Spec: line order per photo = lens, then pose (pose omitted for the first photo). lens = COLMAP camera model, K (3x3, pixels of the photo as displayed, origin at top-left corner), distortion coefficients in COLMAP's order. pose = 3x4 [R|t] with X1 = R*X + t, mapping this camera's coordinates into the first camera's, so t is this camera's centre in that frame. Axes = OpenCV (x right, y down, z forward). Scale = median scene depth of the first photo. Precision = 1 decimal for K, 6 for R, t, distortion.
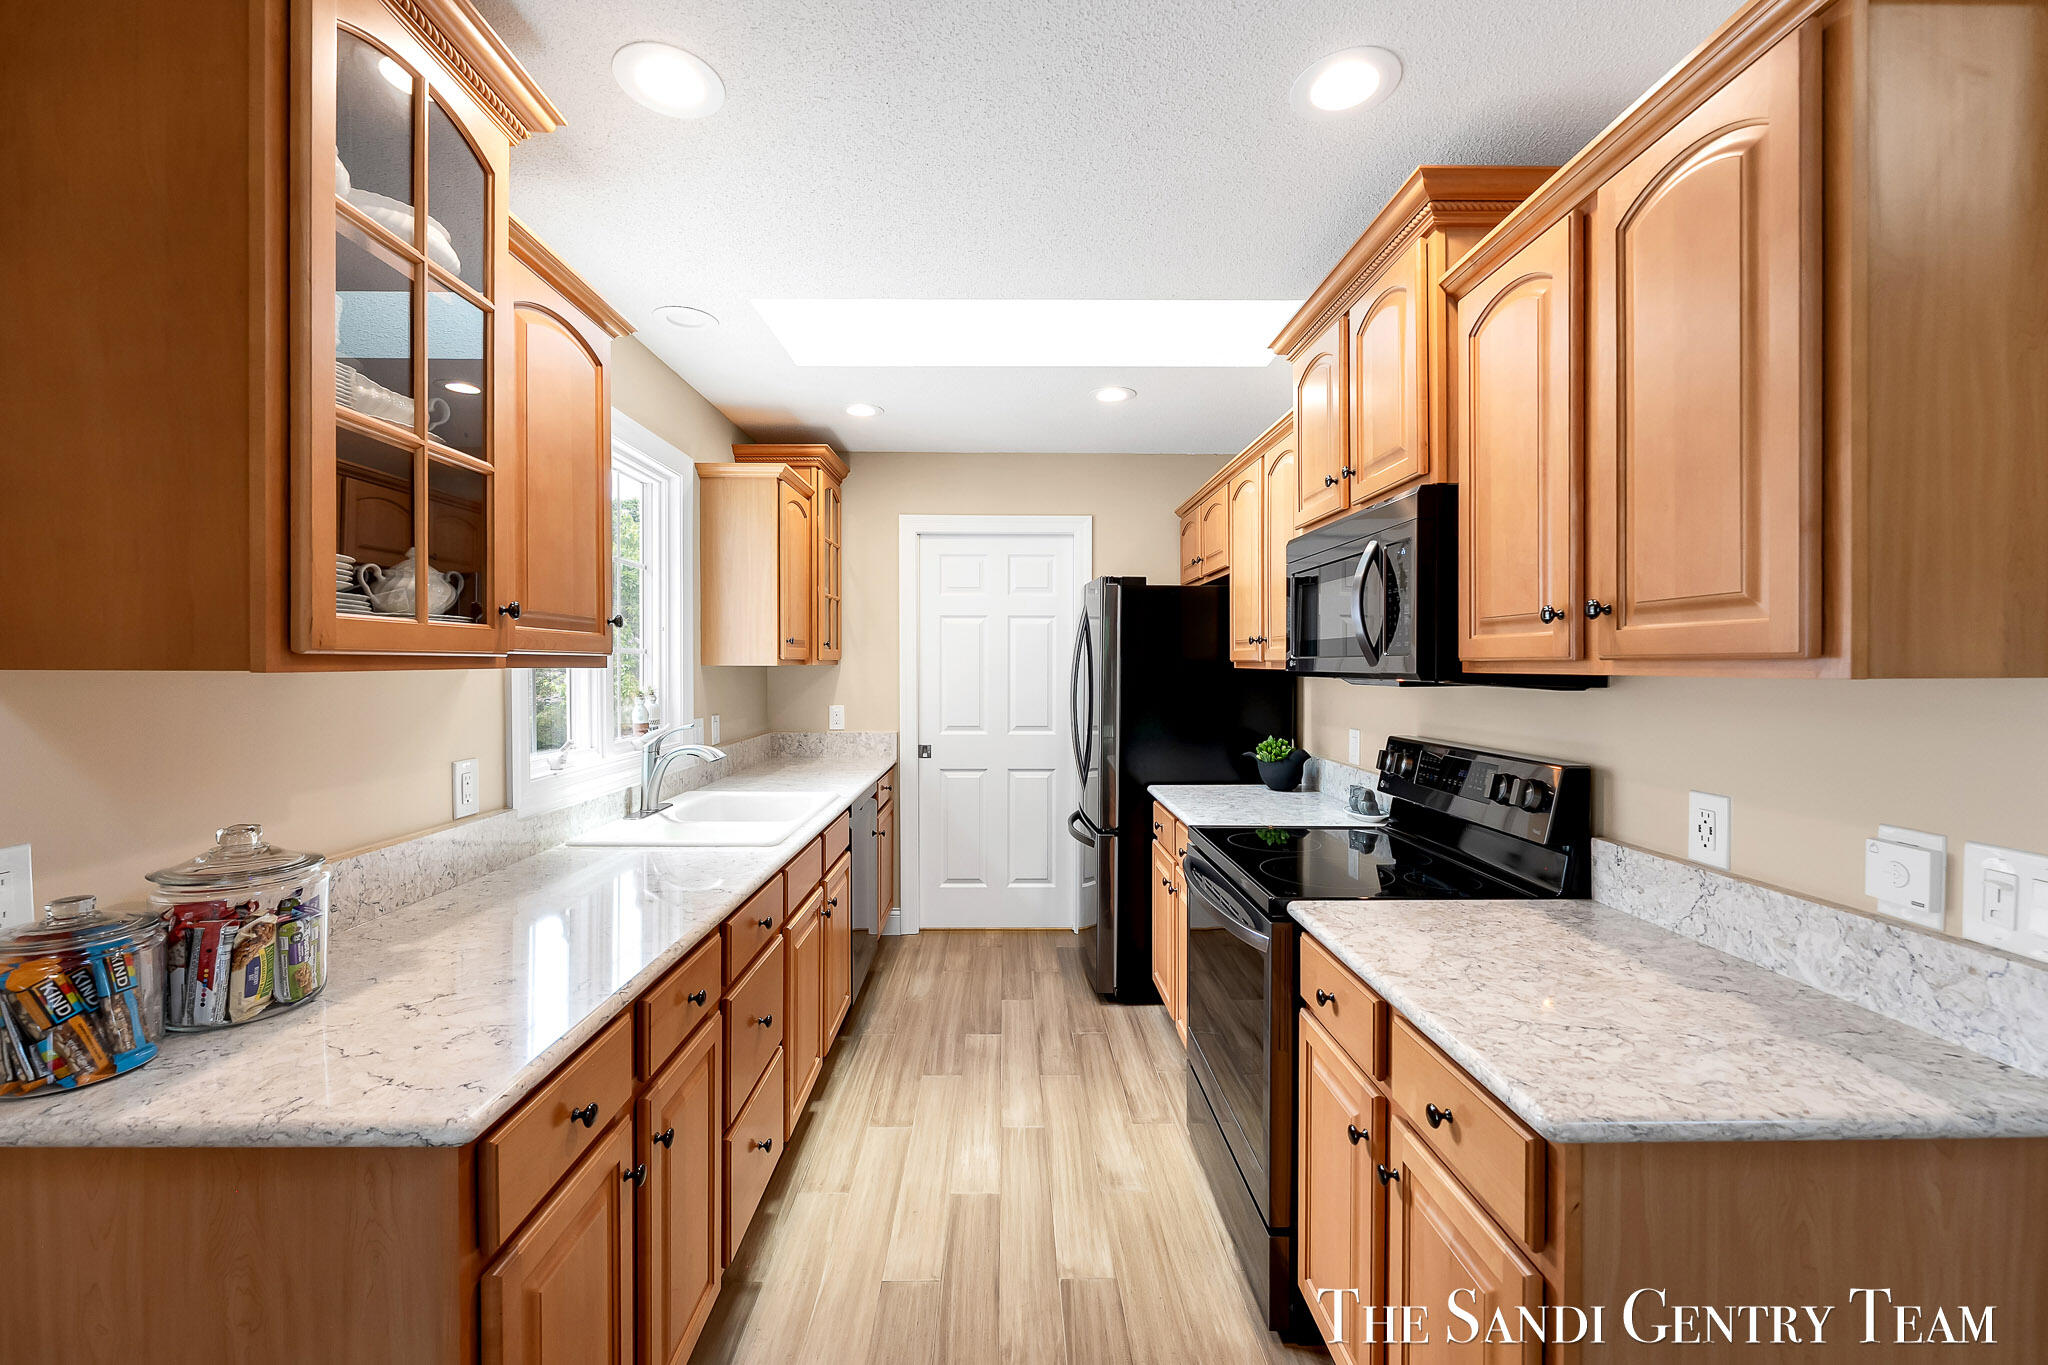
lens RADIAL K [[828.4, 0, 1016.3], [0, 828.4, 658.3], [0, 0, 1]] dist [0.000043, -0.000247]
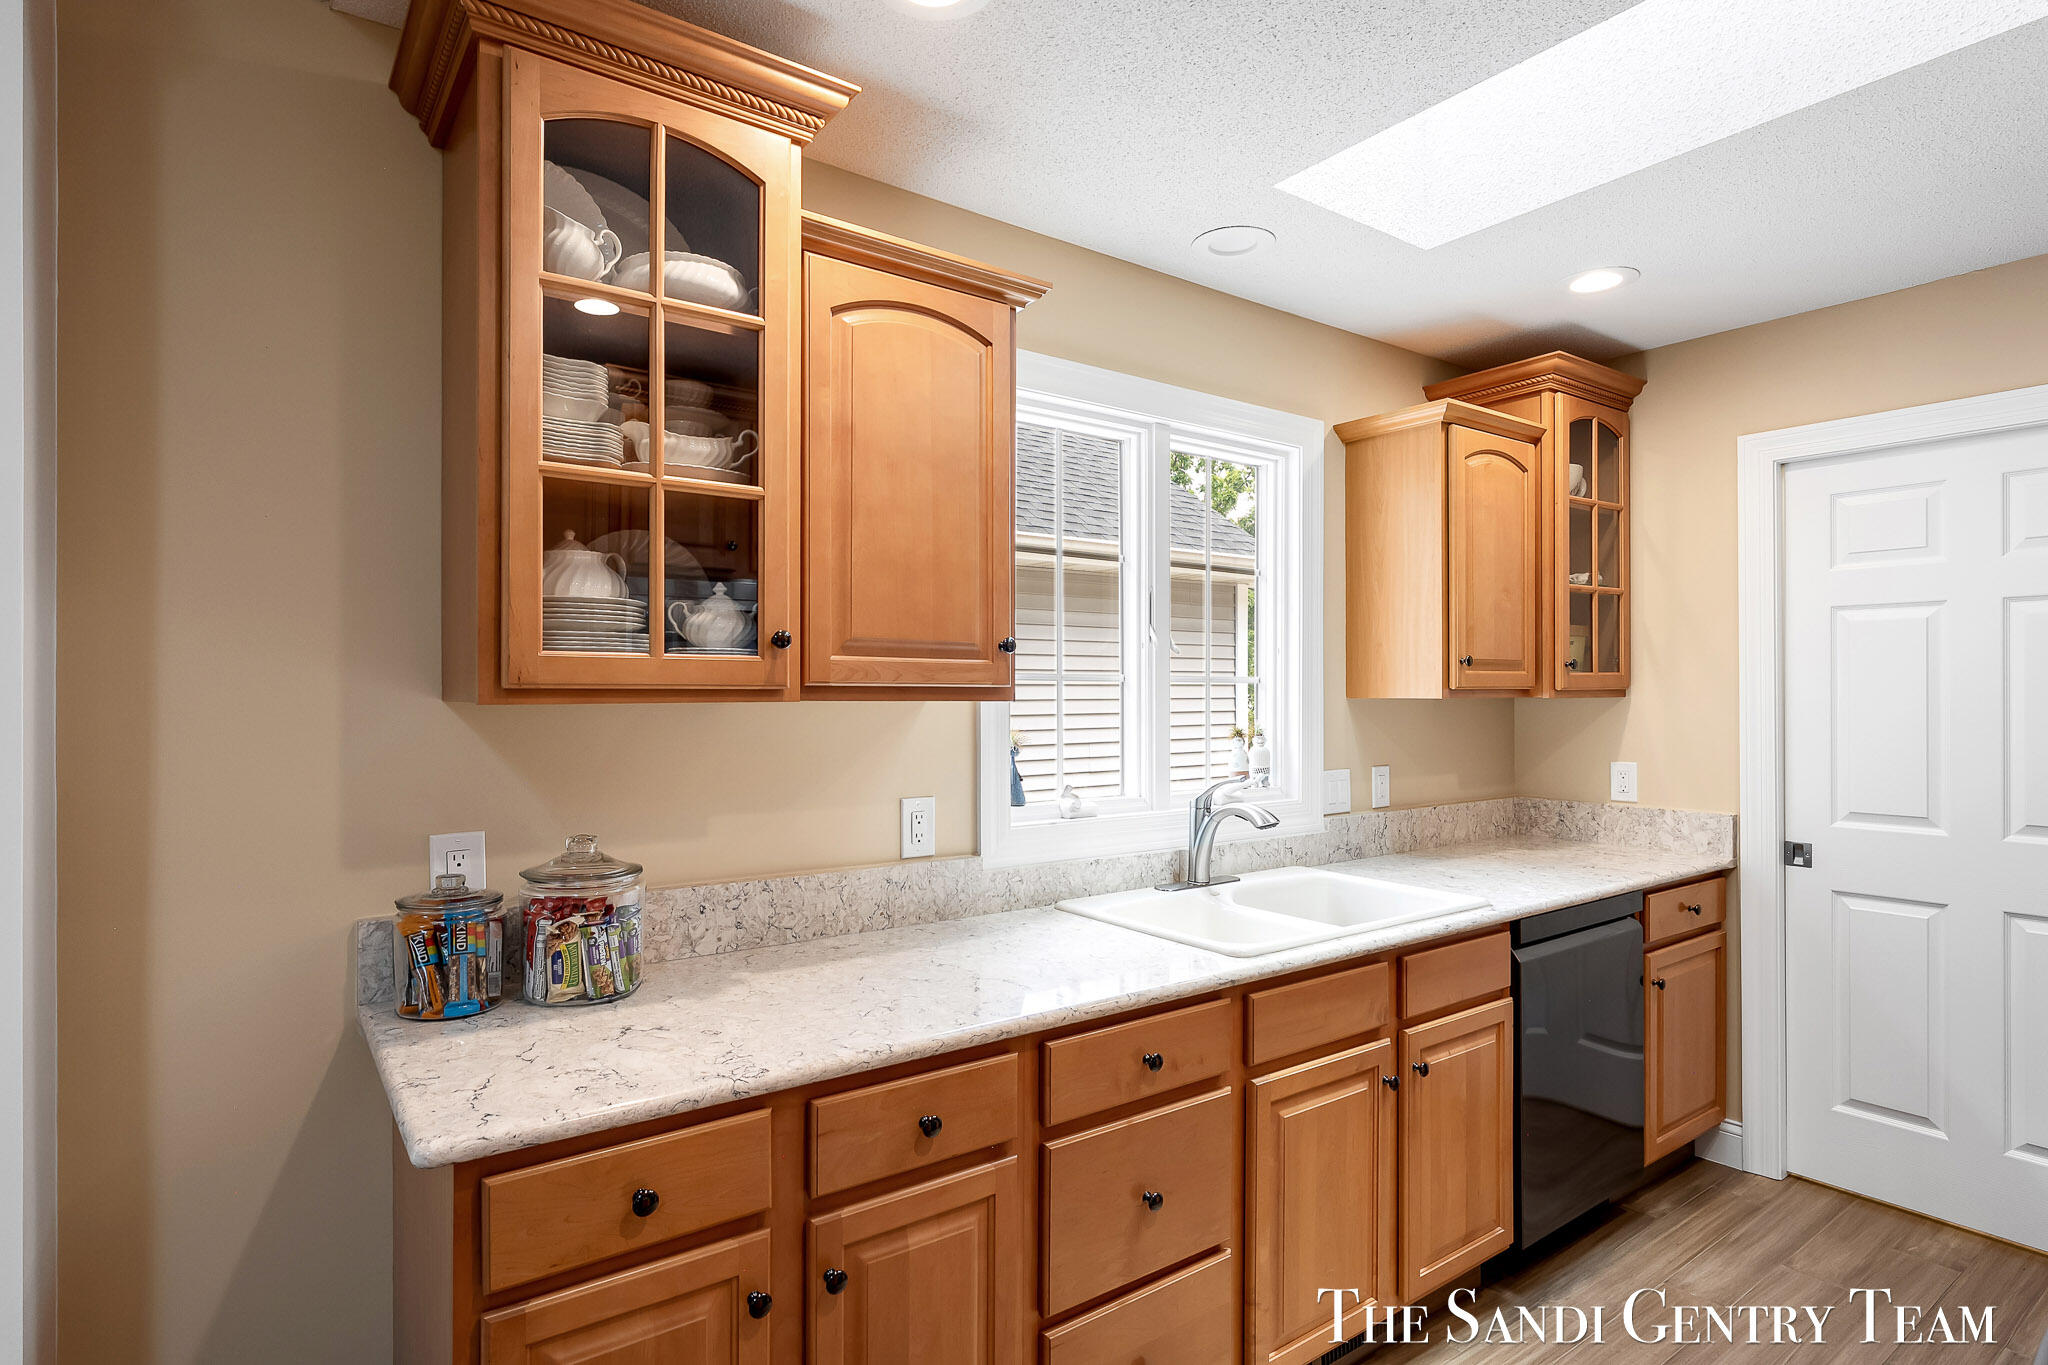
lens RADIAL K [[1050.1, 0, 1024.0], [0, 1050.1, 682.5], [0, 0, 1]] dist [0.003546, 0.000201]
pose [[0.577995, -0.009242, -0.815988, 0.413933], [0.005166, 0.999957, -0.007666, 0.000778], [0.816024, 0.000215, 0.578018, 0.430196]]
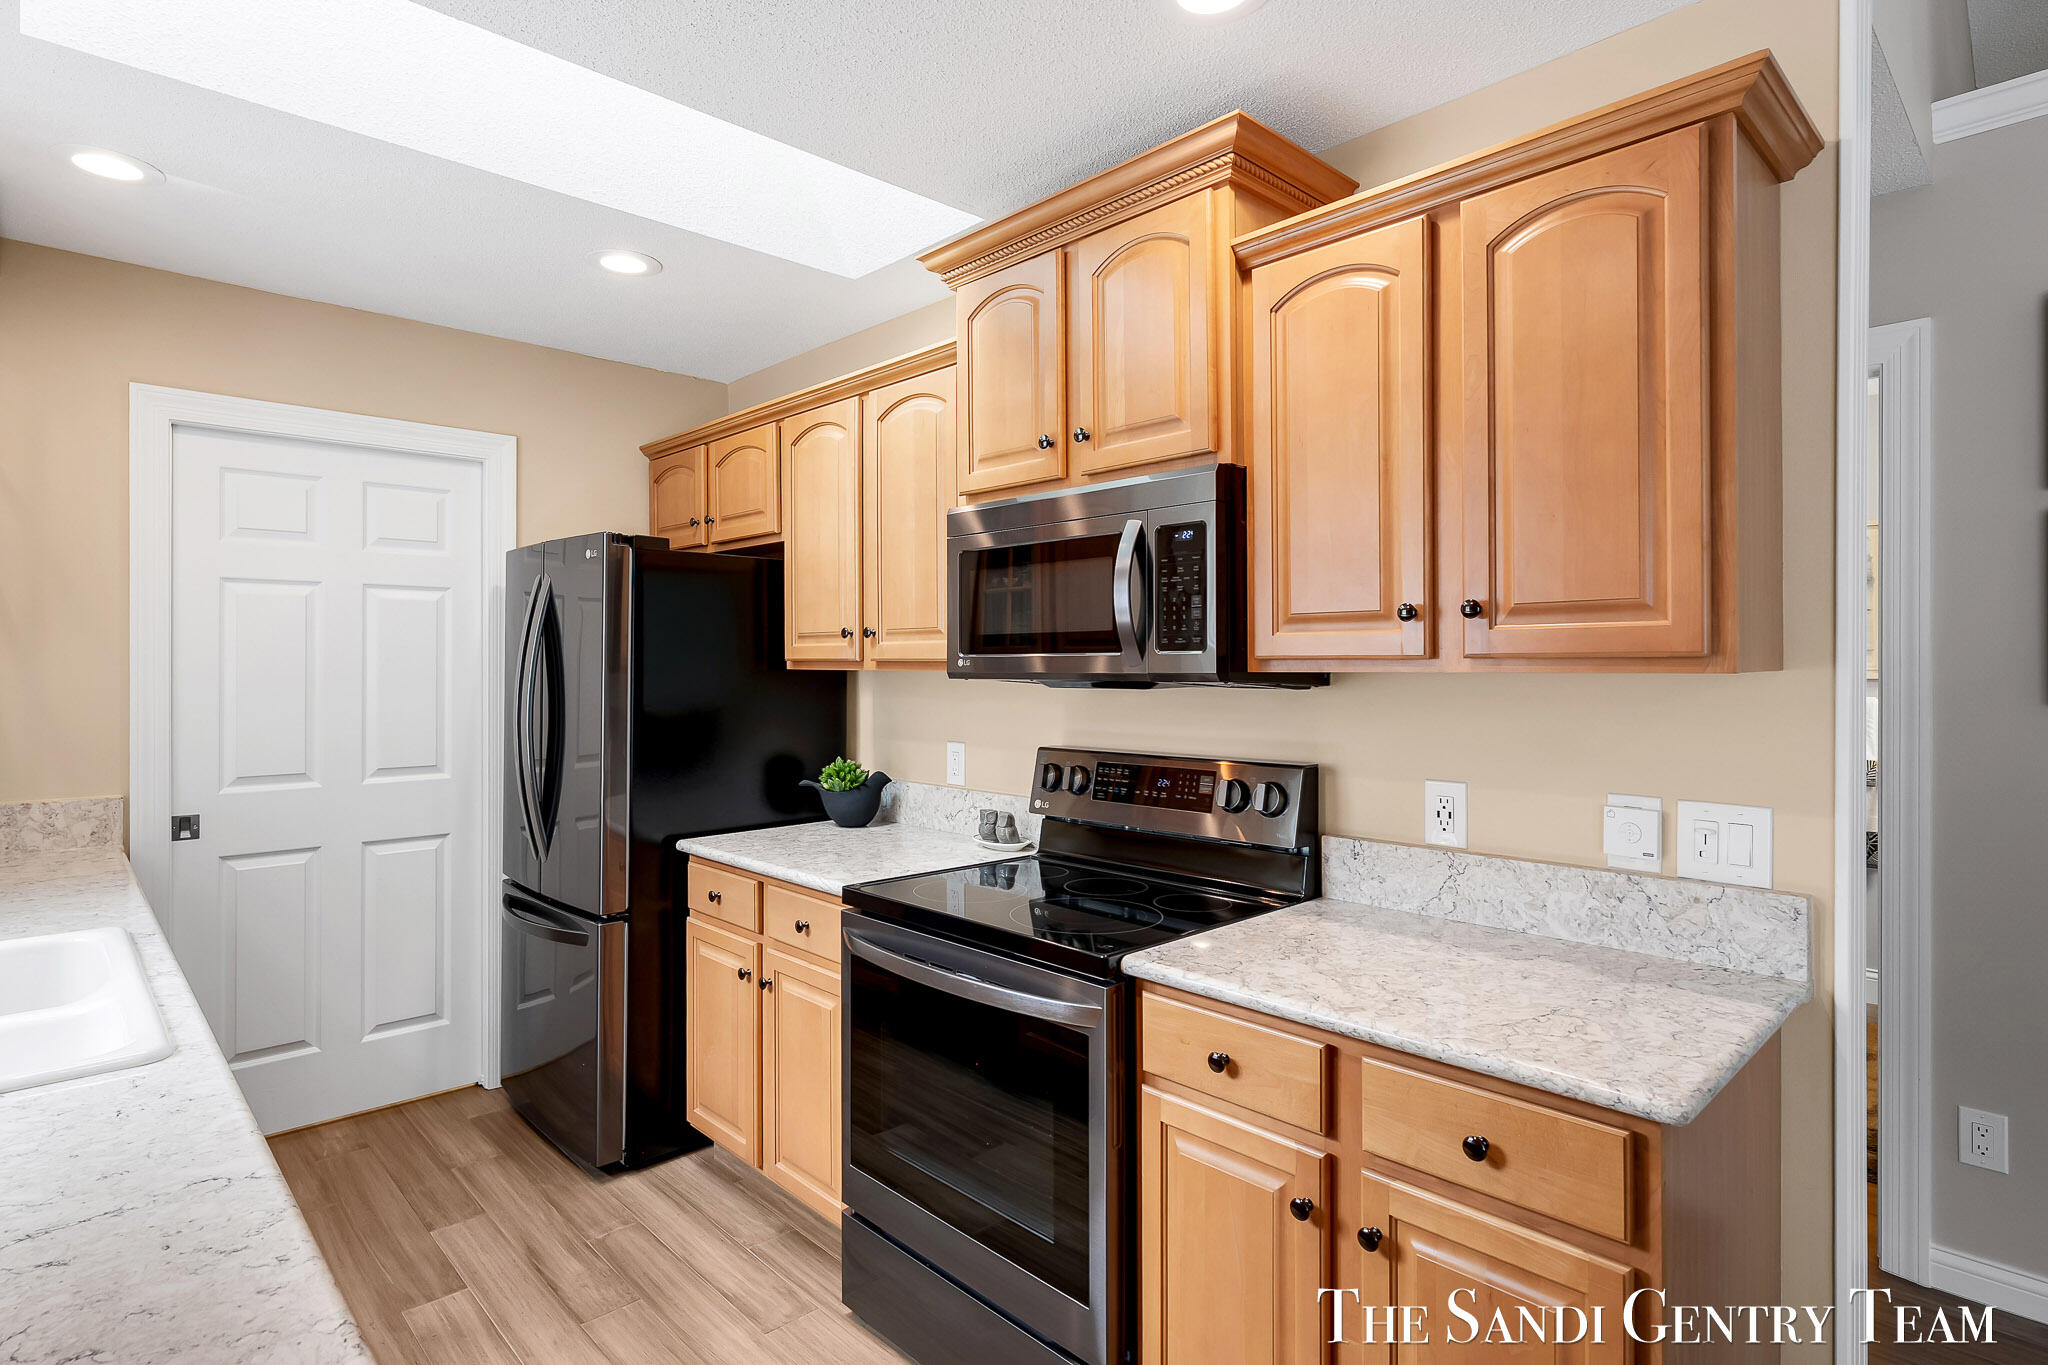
lens RADIAL K [[1051.7, 0, 1032.9], [0, 1051.7, 645.9], [0, 0, 1]] dist [0.001829, 0.000010]
pose [[0.734030, 0.009657, 0.679048, -0.430129], [-0.001943, 0.999925, -0.012120, 0.002752], [-0.679114, 0.007577, 0.733993, 0.300843]]
